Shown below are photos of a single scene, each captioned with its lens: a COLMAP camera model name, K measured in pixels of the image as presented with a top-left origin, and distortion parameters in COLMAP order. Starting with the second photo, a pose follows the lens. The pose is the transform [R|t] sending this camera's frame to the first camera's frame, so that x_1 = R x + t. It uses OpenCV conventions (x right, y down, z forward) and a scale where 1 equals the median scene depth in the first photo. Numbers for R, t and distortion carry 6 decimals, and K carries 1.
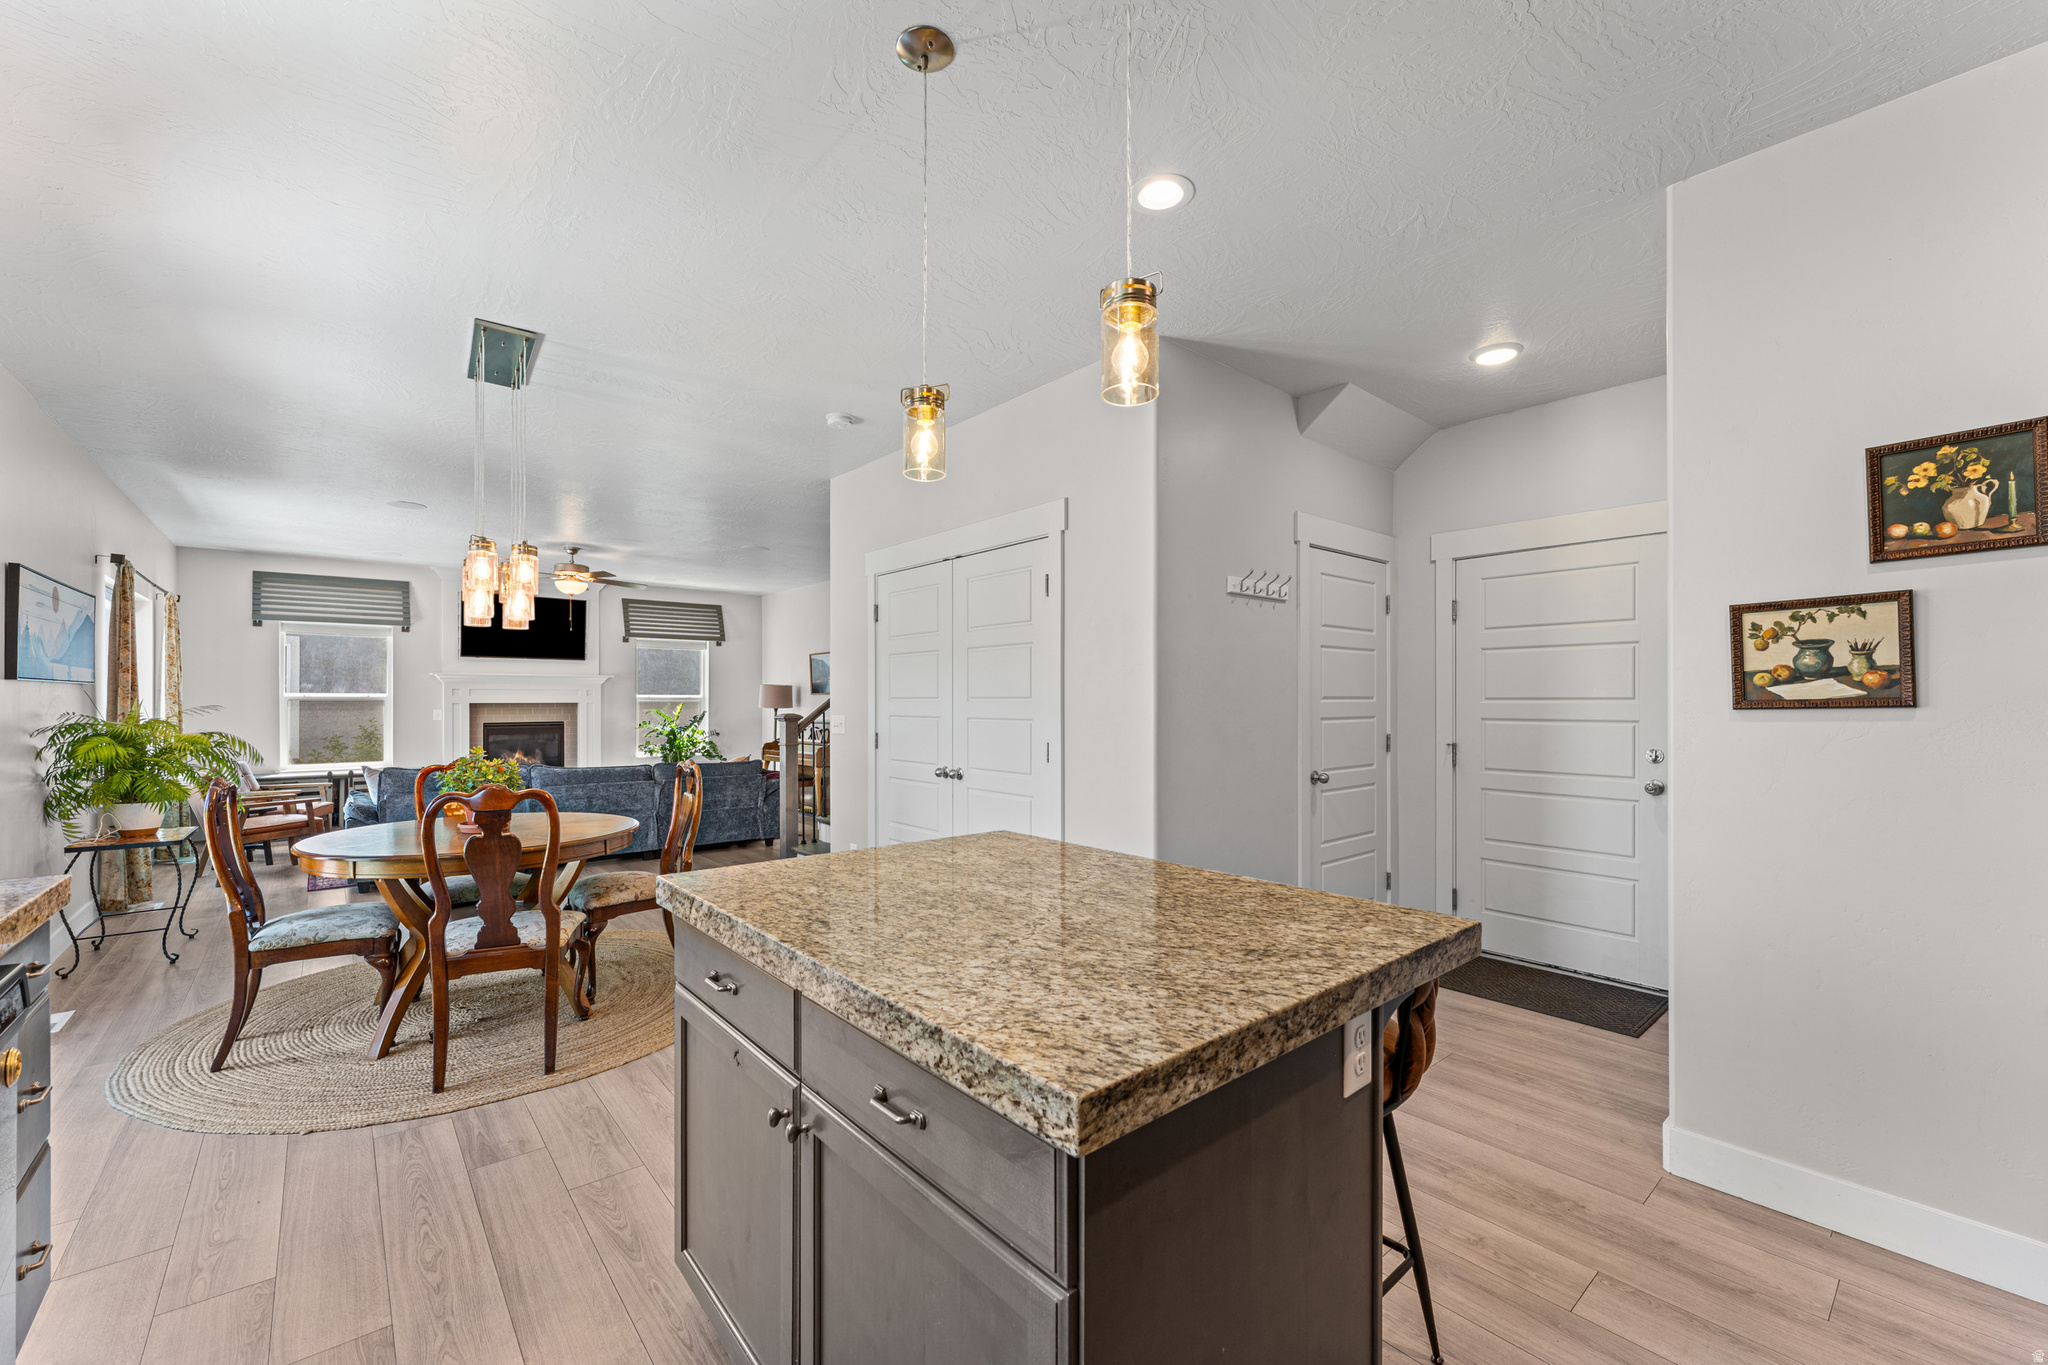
lens RADIAL K [[815.5, 0, 1021.1], [0, 815.5, 699.1], [0, 0, 1]] dist [0.000934, -0.000186]
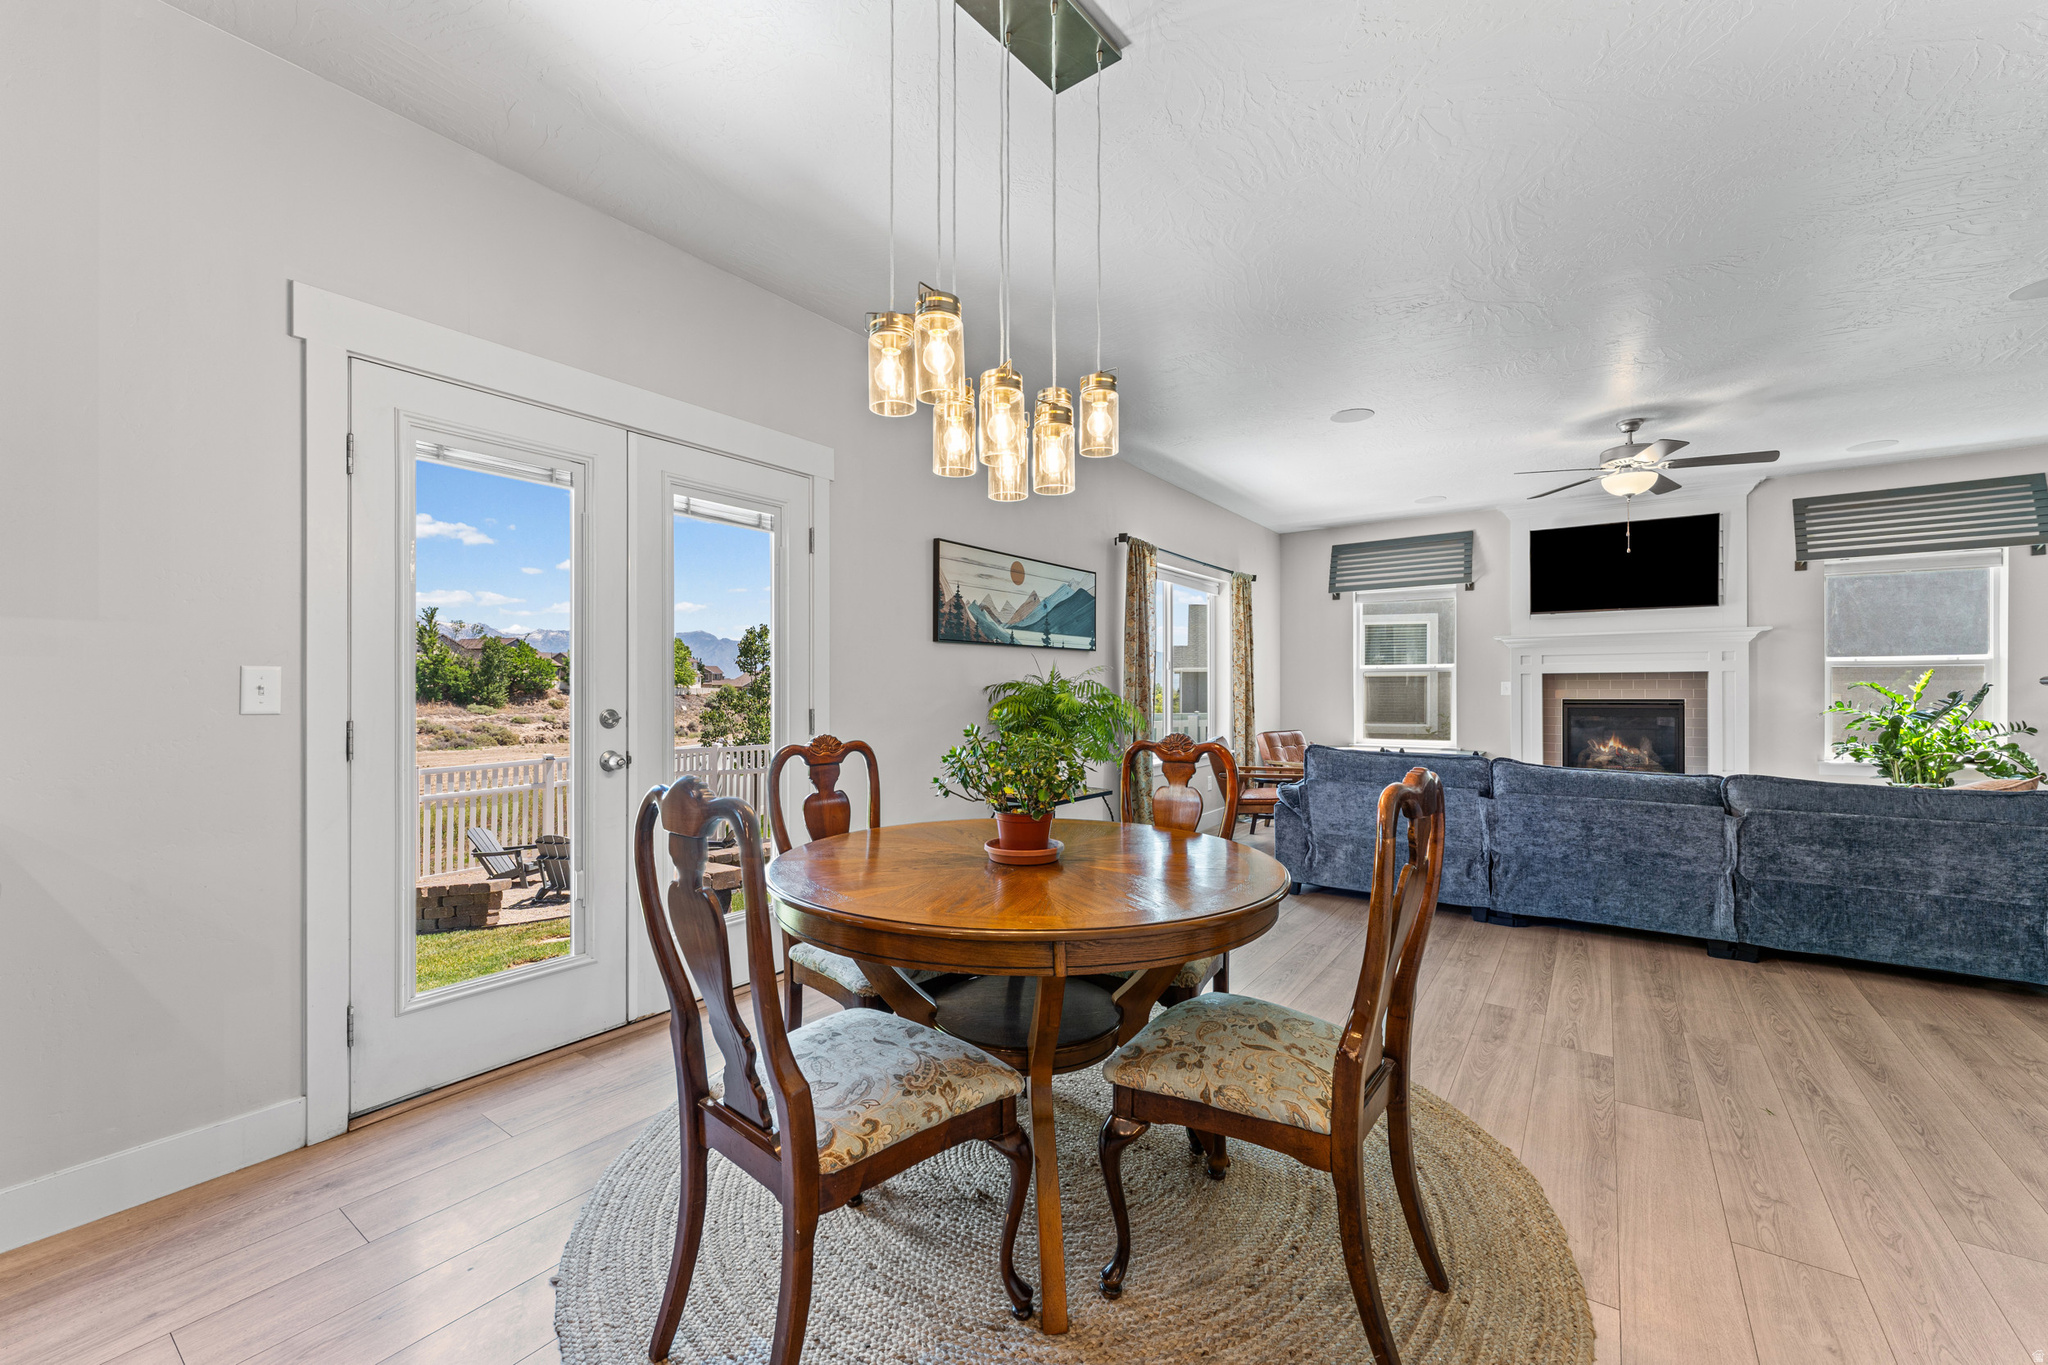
lens RADIAL K [[815.5, 0, 1019.1], [0, 815.5, 687.7], [0, 0, 1]] dist [0.000934, -0.000186]
pose [[0.237932, -0.002833, -0.971278, -0.042177], [0.004772, 0.999987, -0.001747, 0.017334], [0.971270, -0.004219, 0.237942, 0.334625]]
